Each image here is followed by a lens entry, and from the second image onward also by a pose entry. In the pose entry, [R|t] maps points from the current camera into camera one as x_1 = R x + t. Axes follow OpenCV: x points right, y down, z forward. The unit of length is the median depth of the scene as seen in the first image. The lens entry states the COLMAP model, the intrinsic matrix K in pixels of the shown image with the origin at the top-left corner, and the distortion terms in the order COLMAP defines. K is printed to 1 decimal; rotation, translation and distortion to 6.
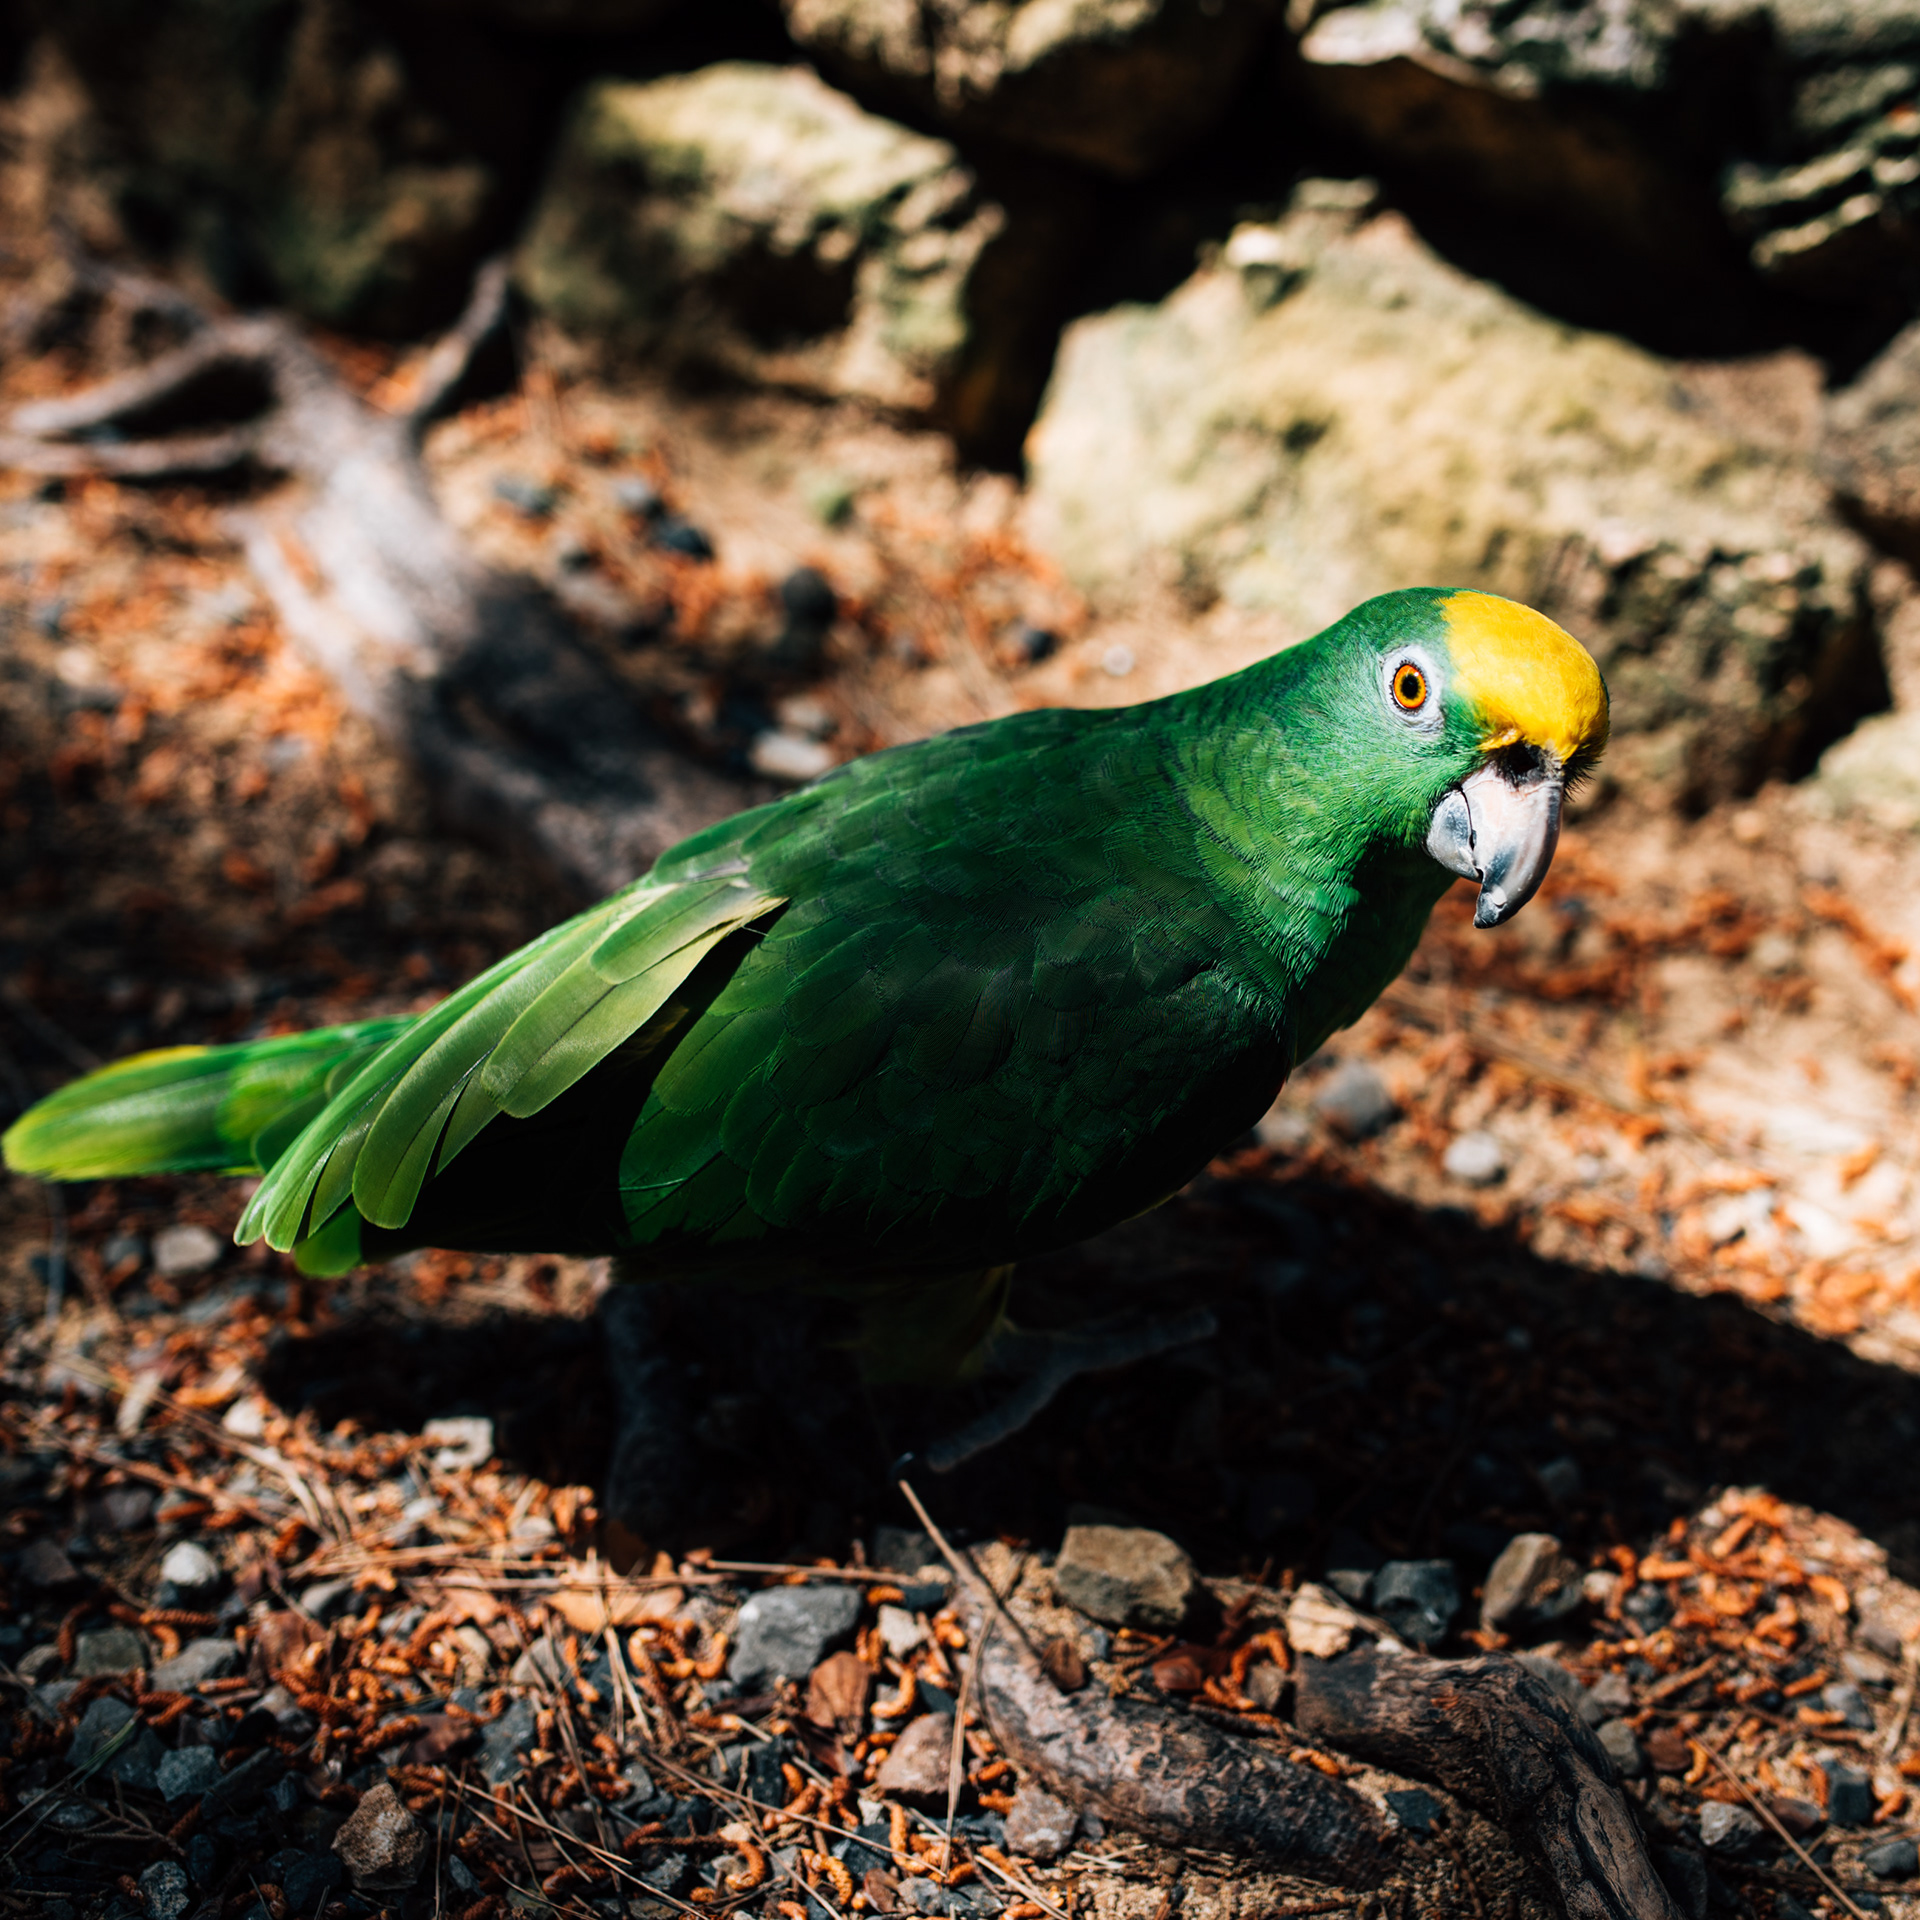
lens RADIAL K [[2966.0, 0, 965.1], [0, 2966.0, 955.9], [0, 0, 1]] dist [-0.039253, 0.000000]
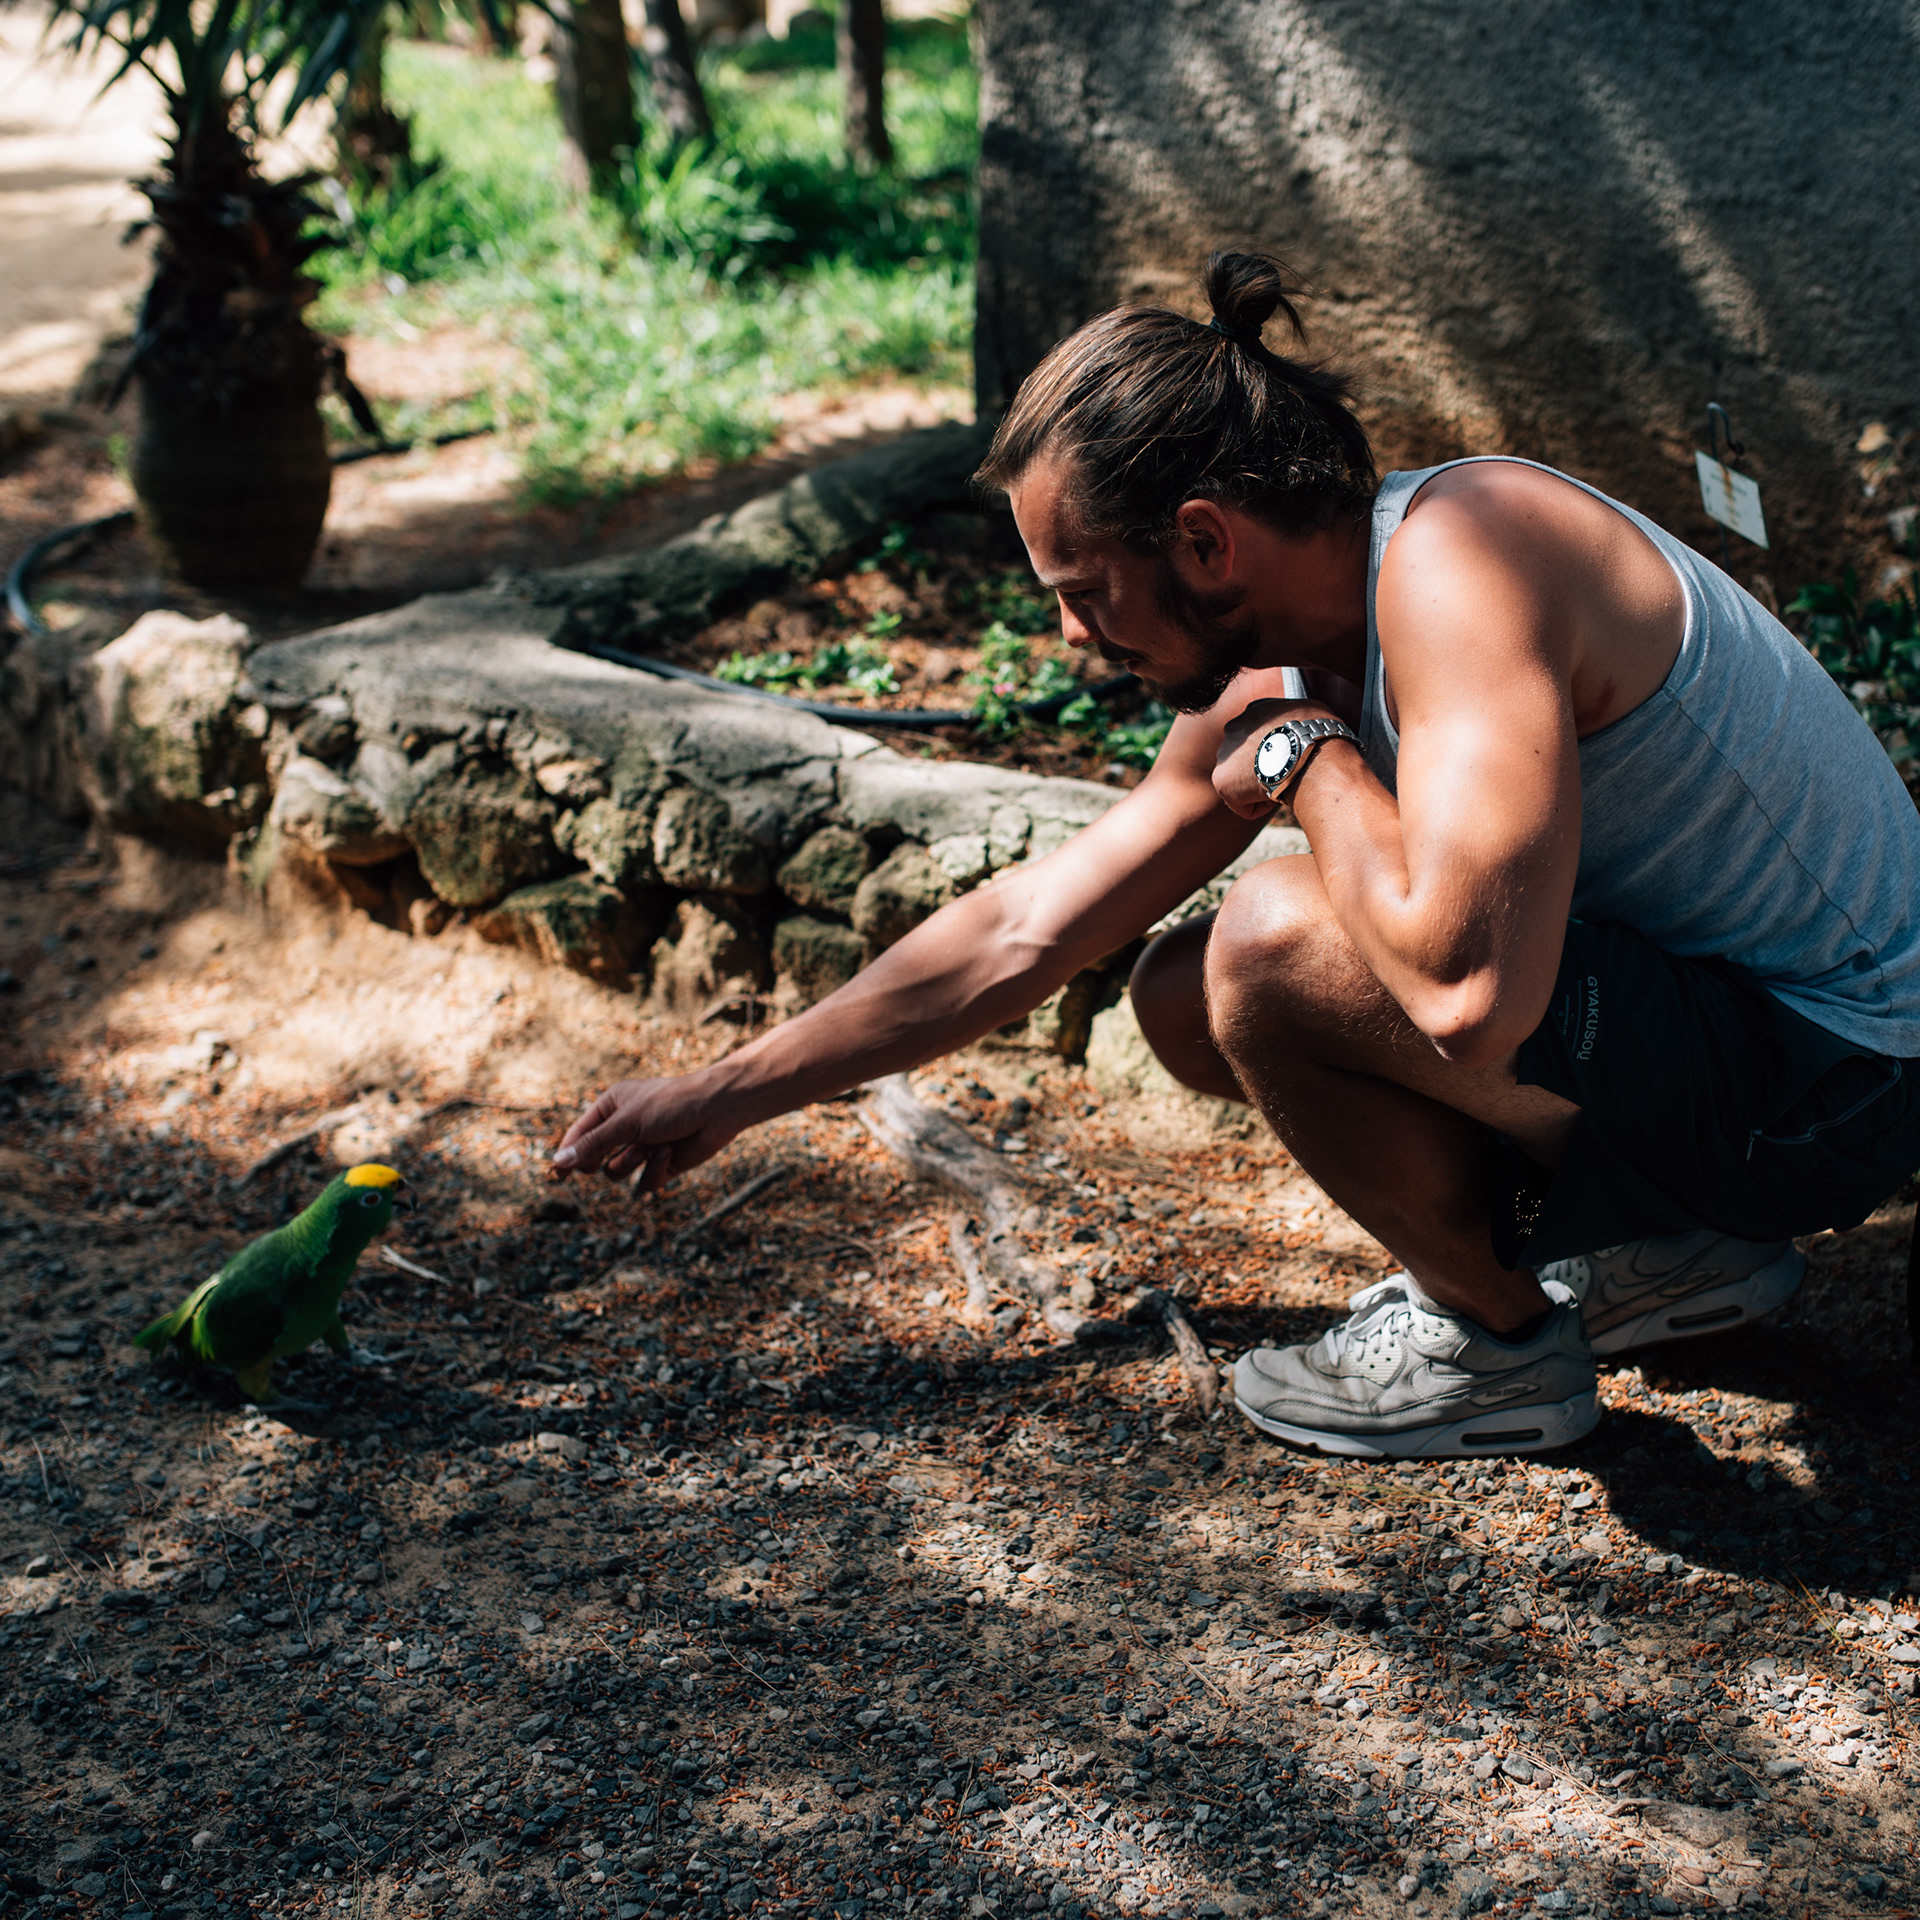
lens RADIAL K [[2966.0, 0, 959.4], [0, 2966.0, 960.6], [0, 0, 1]] dist [-0.039253, 0.000000]
pose [[0.975427, -0.140394, -0.169796, 0.480728], [0.094093, 0.962314, -0.255144, 0.583080], [0.199218, 0.232898, 0.951877, -2.298551]]
